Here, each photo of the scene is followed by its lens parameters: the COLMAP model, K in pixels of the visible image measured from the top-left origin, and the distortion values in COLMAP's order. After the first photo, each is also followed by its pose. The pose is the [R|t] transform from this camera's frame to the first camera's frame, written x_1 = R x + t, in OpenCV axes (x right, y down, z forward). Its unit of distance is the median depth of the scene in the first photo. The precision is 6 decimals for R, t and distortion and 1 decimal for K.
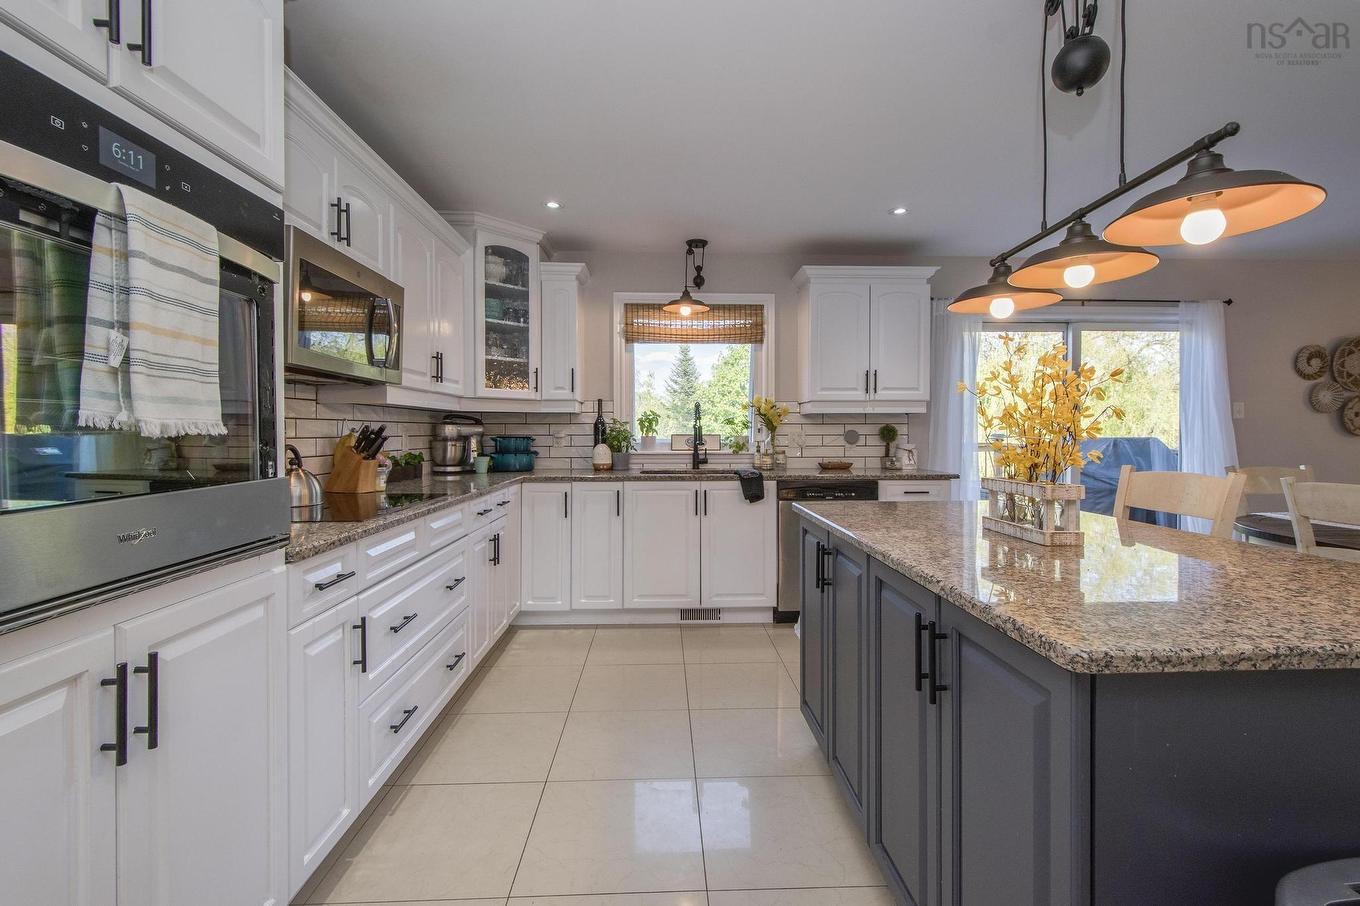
lens RADIAL K [[606.4, 0, 684.6], [0, 606.4, 434.6], [0, 0, 1]] dist [0.007363, -0.003346]
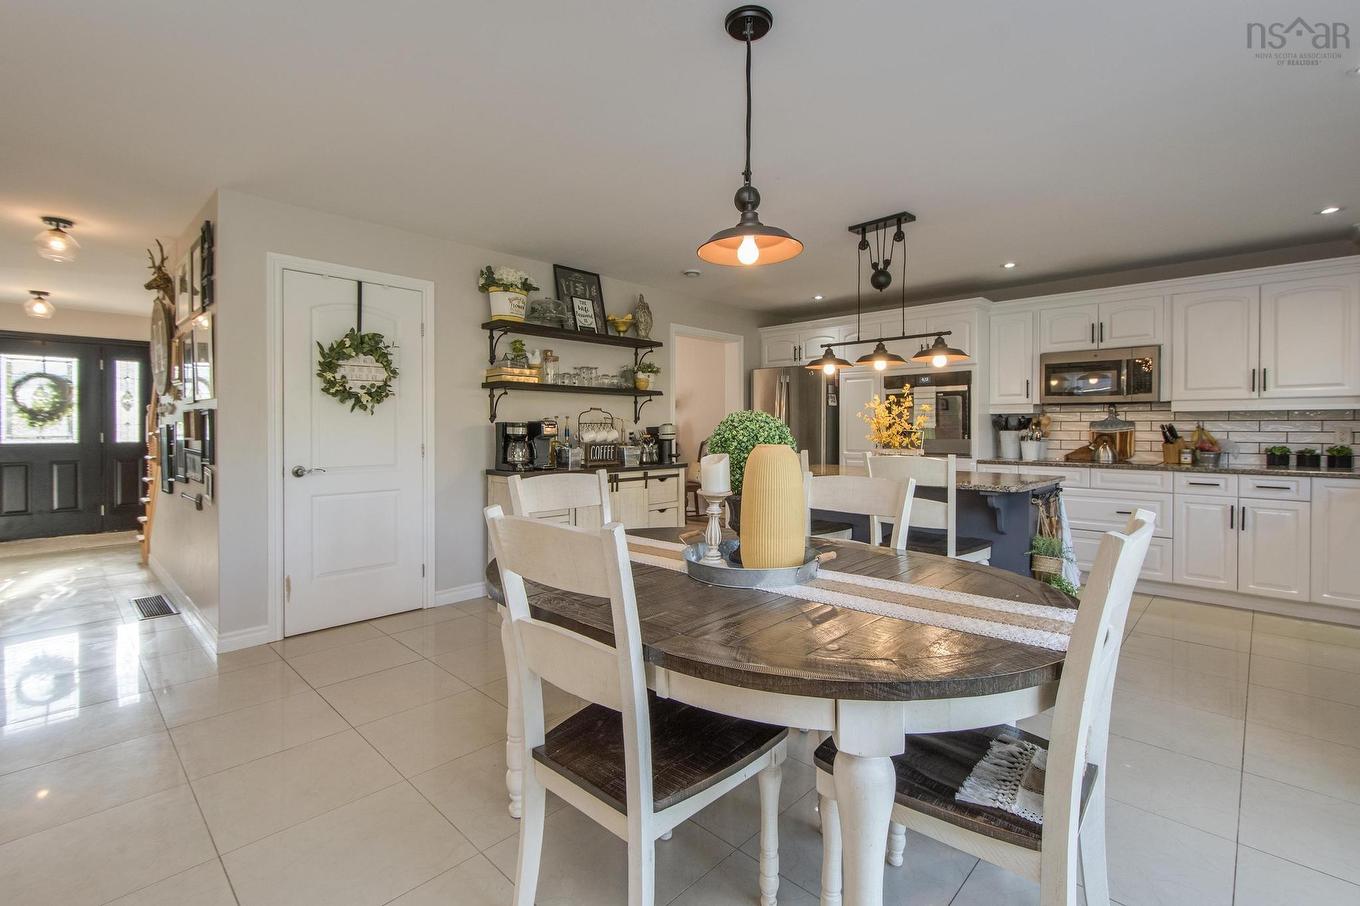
lens RADIAL K [[606.4, 0, 686.7], [0, 606.4, 430.0], [0, 0, 1]] dist [0.007363, -0.003346]
pose [[-0.717867, 0.001305, -0.696179, 1.060146], [-0.006299, 0.999945, 0.008370, -0.003058], [0.696152, 0.010393, -0.717819, 0.803644]]
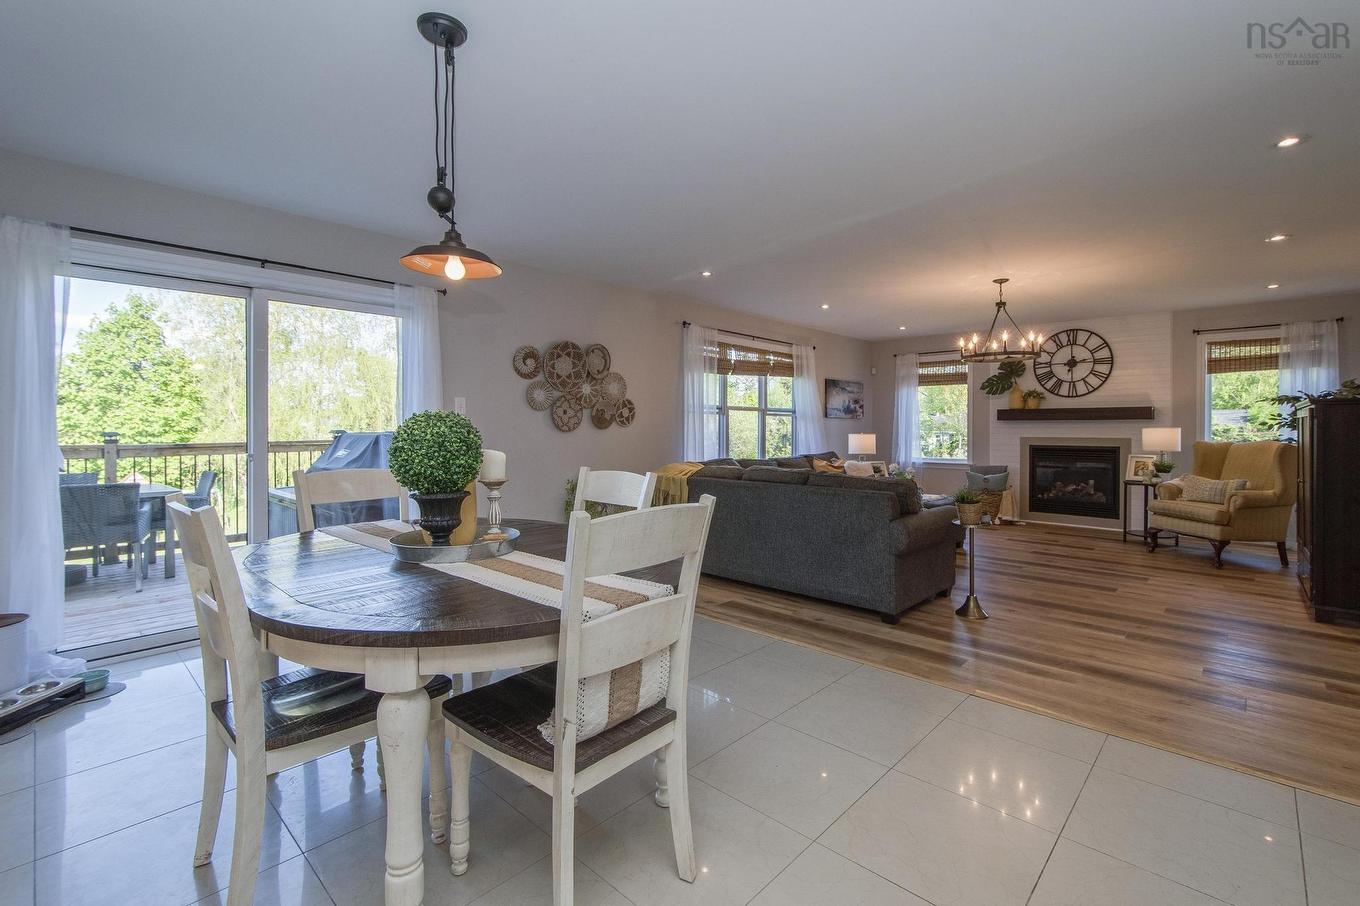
lens RADIAL K [[606.4, 0, 687.1], [0, 606.4, 431.2], [0, 0, 1]] dist [0.007363, -0.003346]
pose [[0.713684, -0.004215, 0.700455, 0.521885], [0.002835, 0.999991, 0.003130, -0.000859], [-0.700462, -0.000248, 0.713690, 0.053478]]
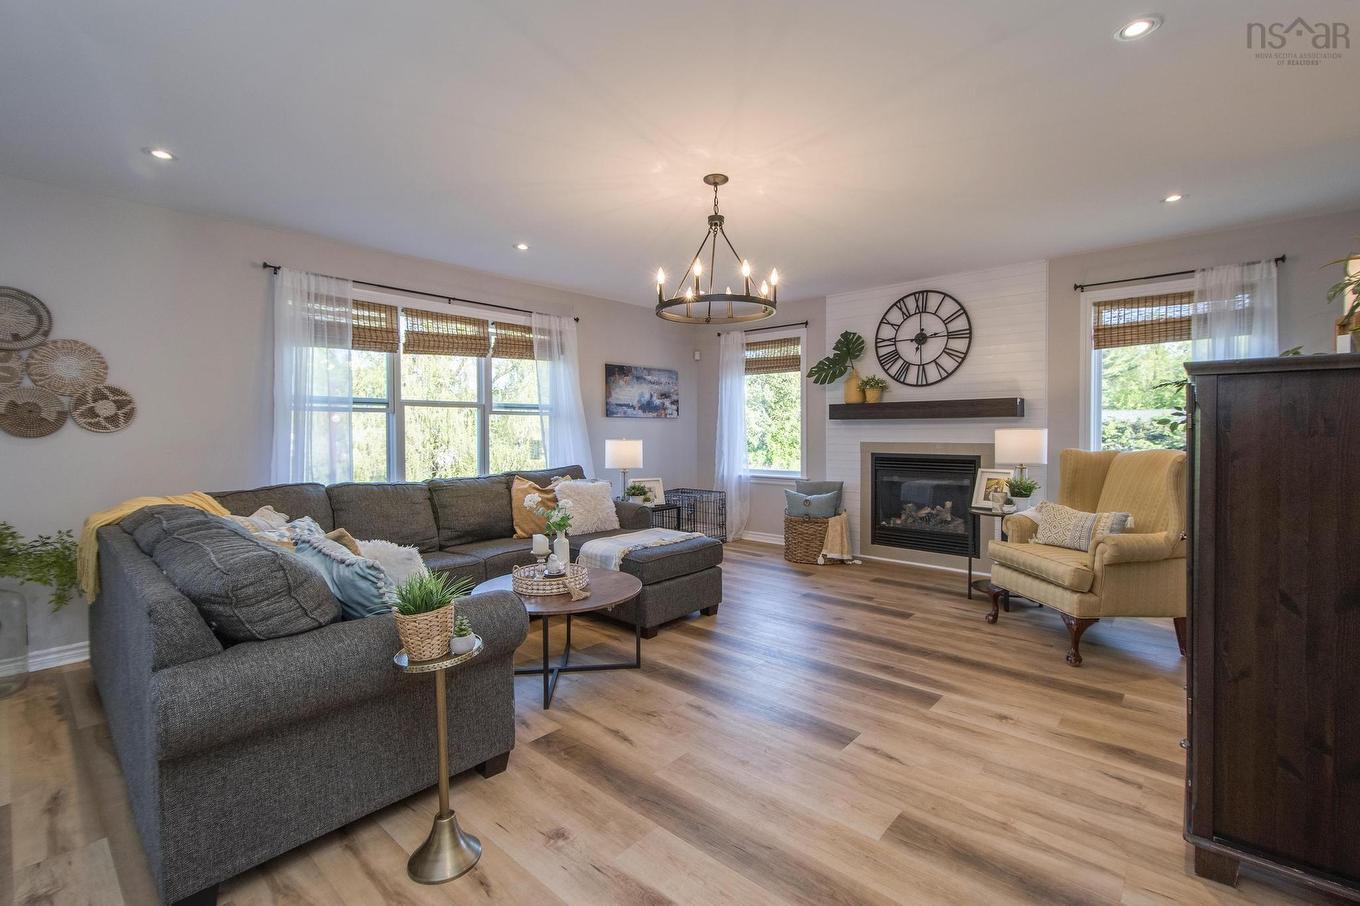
lens RADIAL K [[606.4, 0, 687.5], [0, 606.4, 441.2], [0, 0, 1]] dist [0.007363, -0.003346]
pose [[0.691825, -0.018319, 0.721832, 1.299081], [0.008738, 0.999817, 0.016999, -0.002861], [-0.722012, -0.005453, 0.691859, 0.010293]]
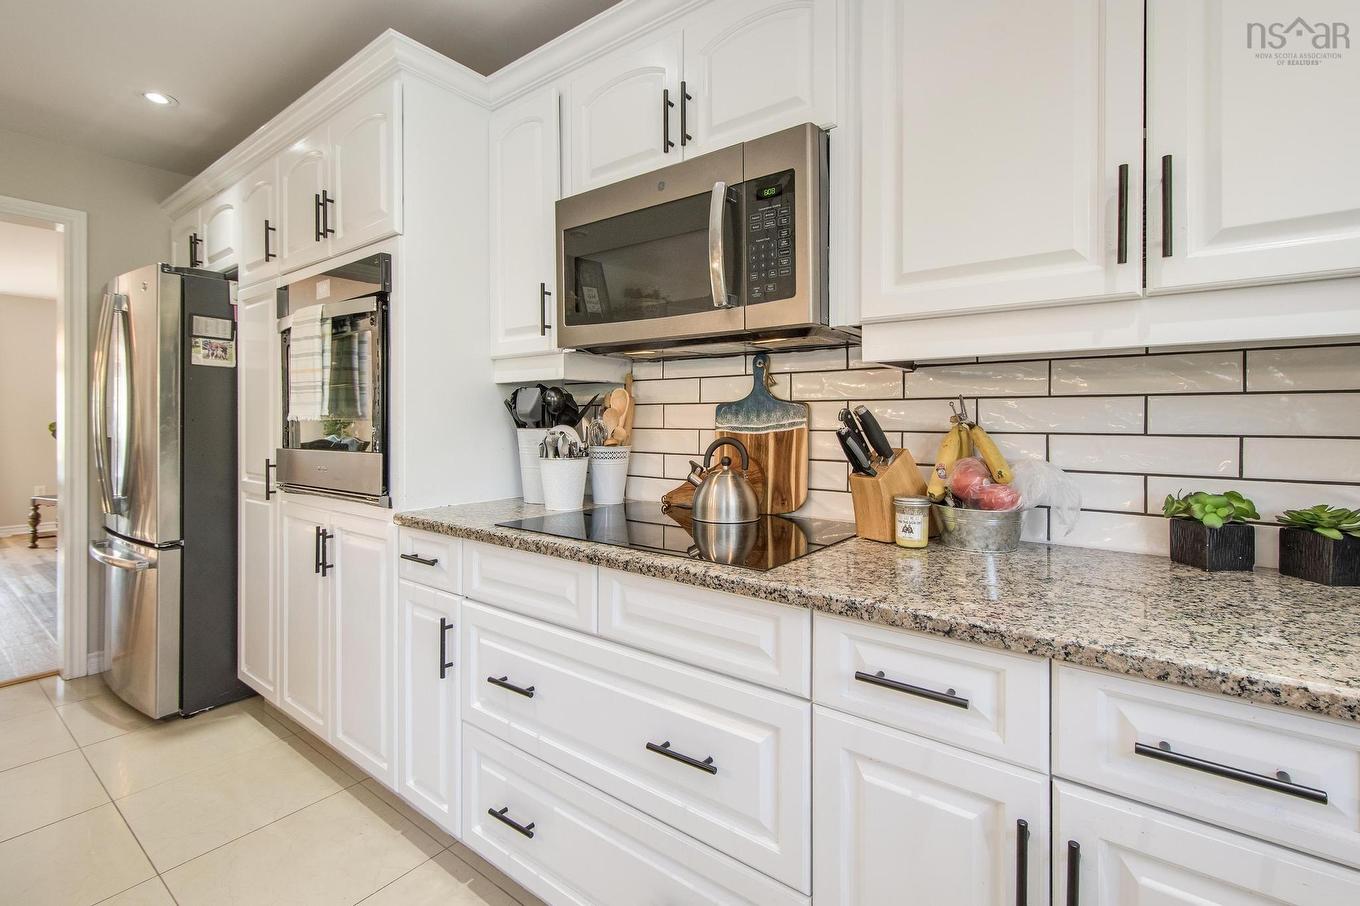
lens RADIAL K [[606.4, 0, 689.8], [0, 606.4, 418.3], [0, 0, 1]] dist [0.007363, -0.003346]
pose [[-0.632780, -0.004814, -0.774317, -0.019554], [-0.007893, 0.999969, 0.000234, -0.004001], [0.774292, 0.006259, -0.632798, 0.752604]]
